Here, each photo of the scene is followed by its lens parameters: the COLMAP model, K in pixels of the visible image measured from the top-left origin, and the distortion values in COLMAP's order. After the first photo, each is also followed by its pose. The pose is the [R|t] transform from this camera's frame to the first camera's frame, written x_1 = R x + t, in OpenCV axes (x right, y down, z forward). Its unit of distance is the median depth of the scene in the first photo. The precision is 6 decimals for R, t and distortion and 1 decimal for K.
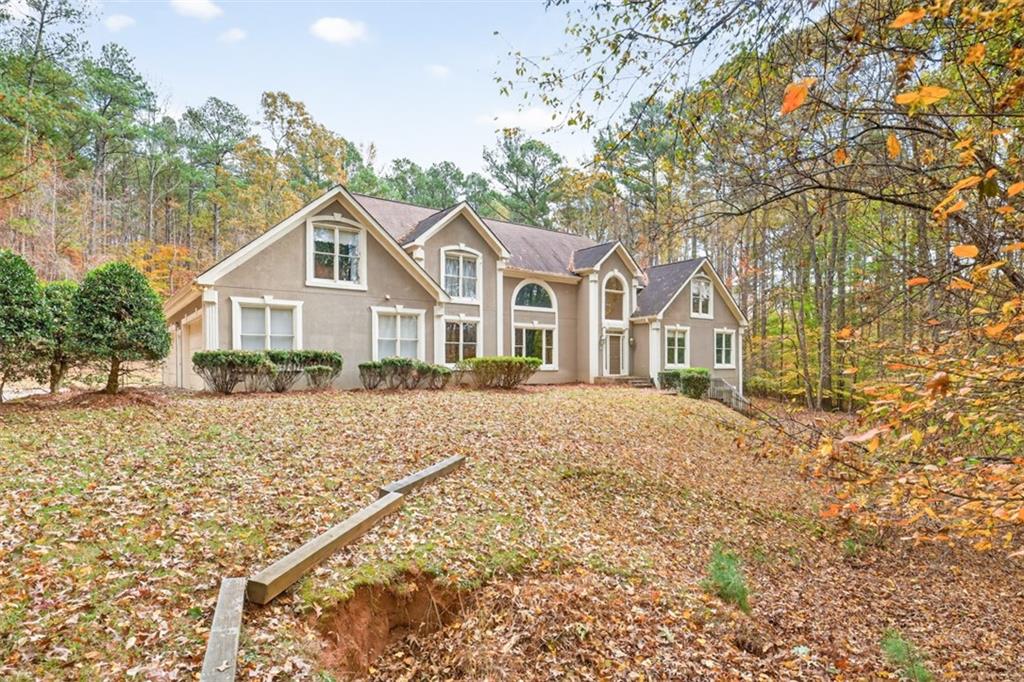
lens RADIAL K [[558.4, 0, 522.3], [0, 558.4, 370.4], [0, 0, 1]] dist [-0.013620, 0.001891]
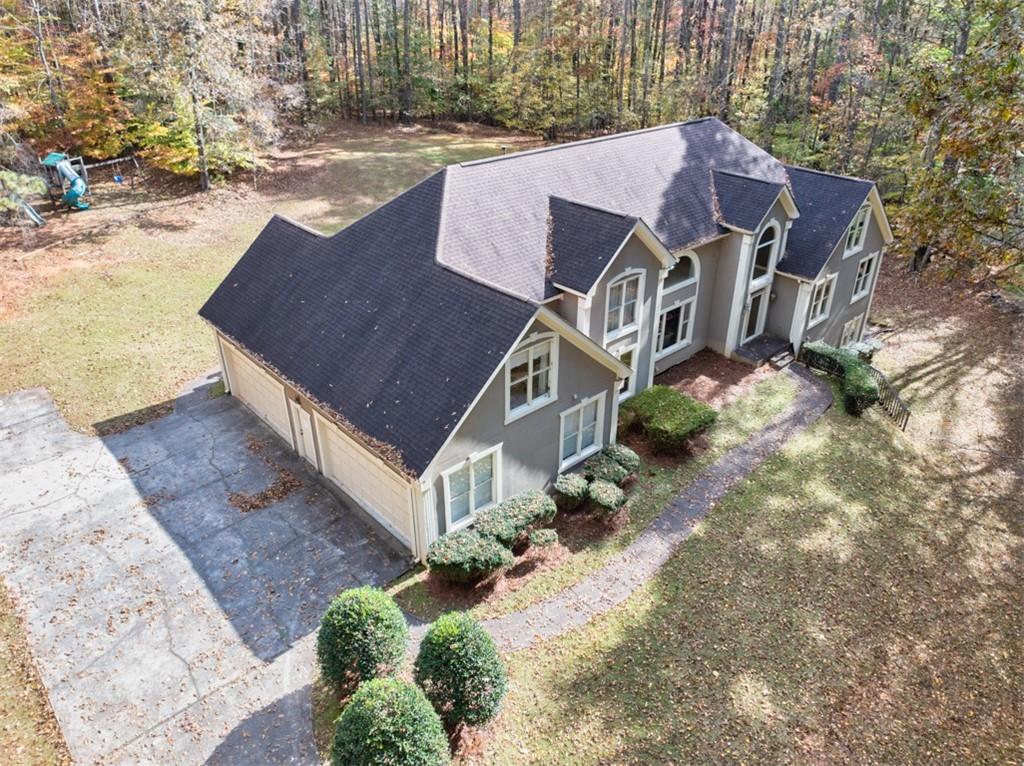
lens RADIAL K [[718.8, 0, 526.5], [0, 718.8, 363.8], [0, 0, 1]] dist [-0.036305, -0.013937]
pose [[0.994666, -0.036529, 0.096464, -0.300640], [-0.011514, 0.890028, 0.455760, -0.482976], [-0.102504, -0.454440, 0.884860, 0.048461]]
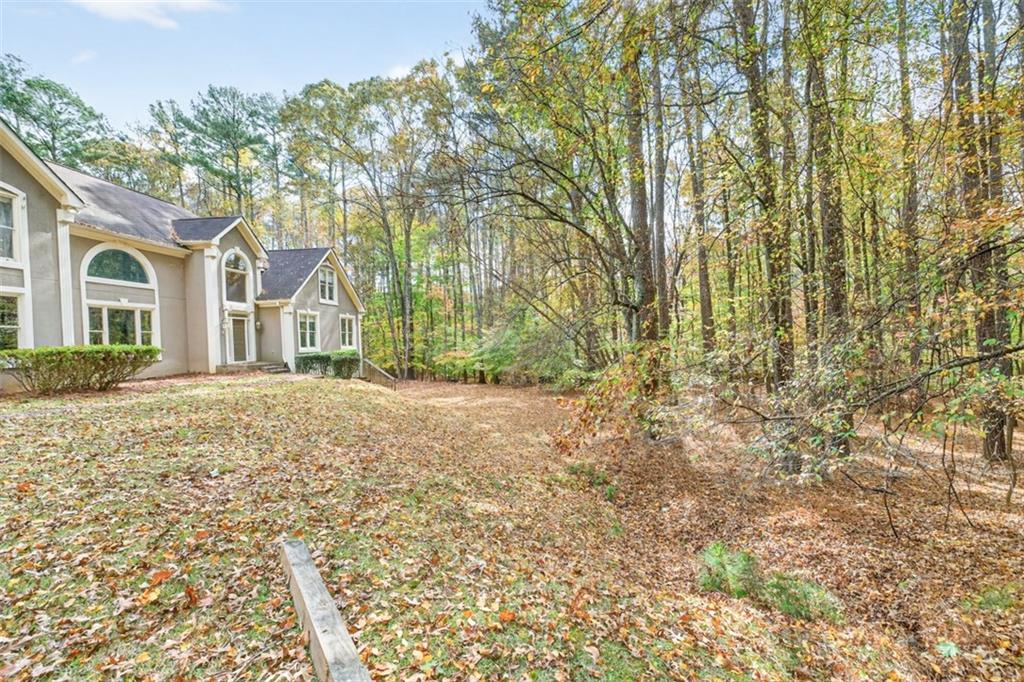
lens RADIAL K [[434.2, 0, 542.9], [0, 434.2, 344.5], [0, 0, 1]] dist [-0.001046, -0.000963]
pose [[0.632454, -0.032500, 0.773916, -0.075854], [0.043761, 0.999023, 0.006191, -0.003384], [-0.773361, 0.029952, 0.633258, 0.171709]]
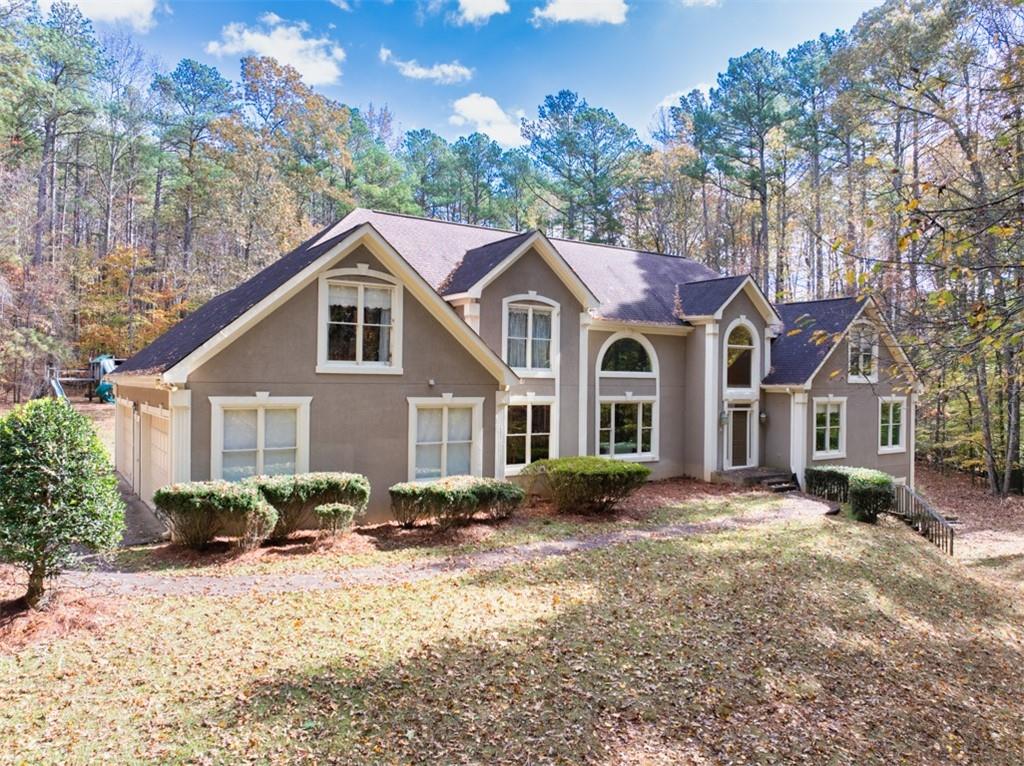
lens RADIAL K [[718.8, 0, 519.2], [0, 718.8, 375.7], [0, 0, 1]] dist [-0.036305, -0.013937]
pose [[0.997959, 0.012498, -0.062623, -0.056882], [-0.013849, 0.999680, -0.021192, -0.088231], [0.062338, 0.022016, 0.997812, 0.095389]]
